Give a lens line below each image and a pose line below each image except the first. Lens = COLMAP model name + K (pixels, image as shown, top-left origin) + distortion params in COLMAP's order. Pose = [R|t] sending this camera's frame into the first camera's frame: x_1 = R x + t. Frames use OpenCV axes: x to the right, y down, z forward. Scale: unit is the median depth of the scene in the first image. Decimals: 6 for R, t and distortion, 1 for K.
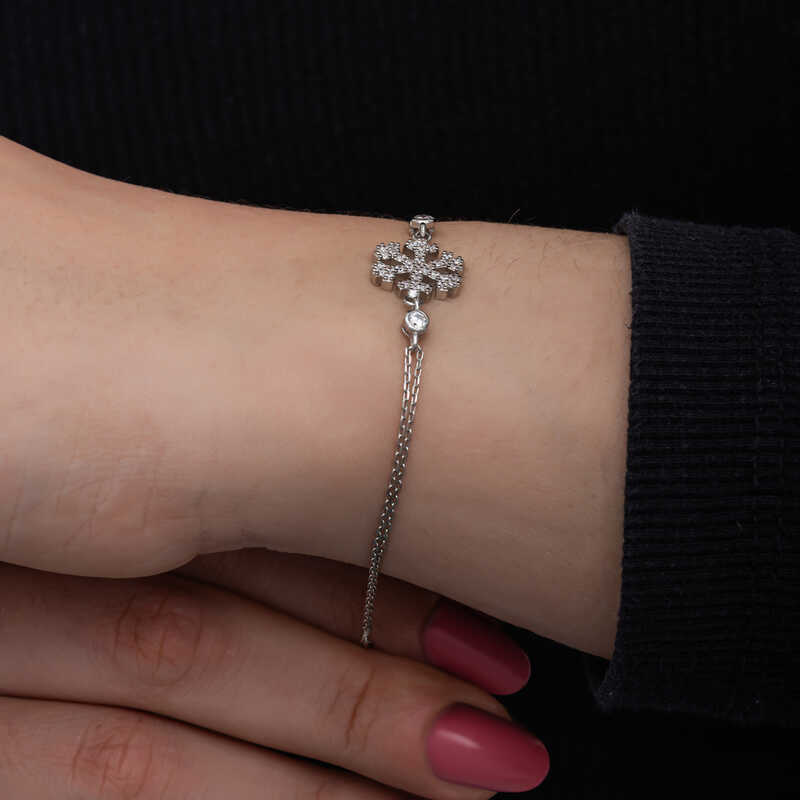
lens RADIAL K [[3189.0, 0, 399.8], [0, 3189.0, 399.3], [0, 0, 1]] dist [0.220222, 0.000000]
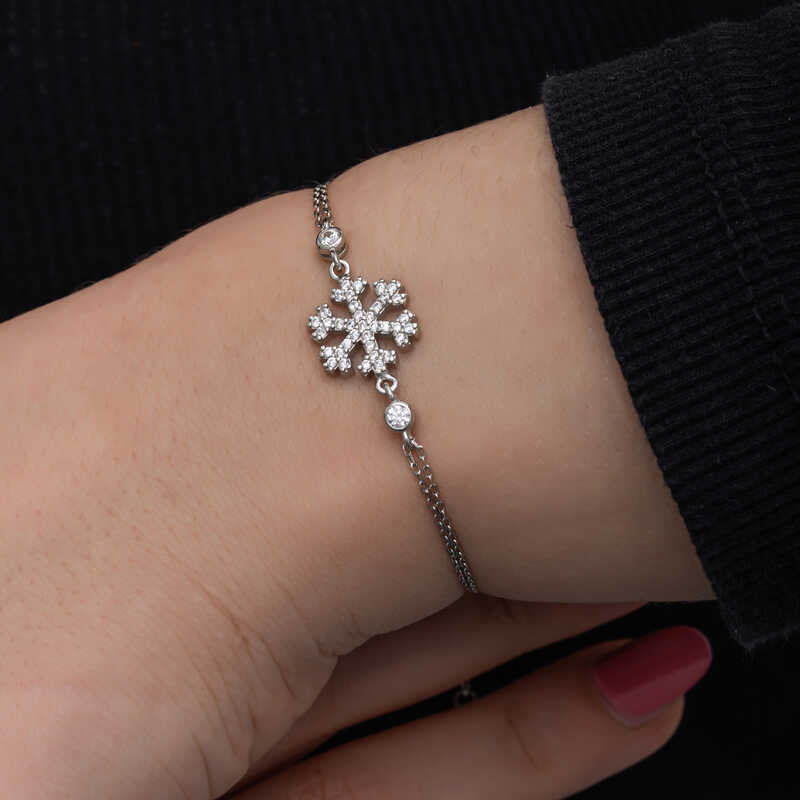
lens RADIAL K [[3189.0, 0, 400.6], [0, 3189.0, 400.3], [0, 0, 1]] dist [0.220222, 0.000000]
pose [[0.911917, -0.410281, 0.008800, 0.004971], [0.410267, 0.911959, 0.003381, -0.002161], [-0.009412, 0.000527, 0.999956, 0.132940]]
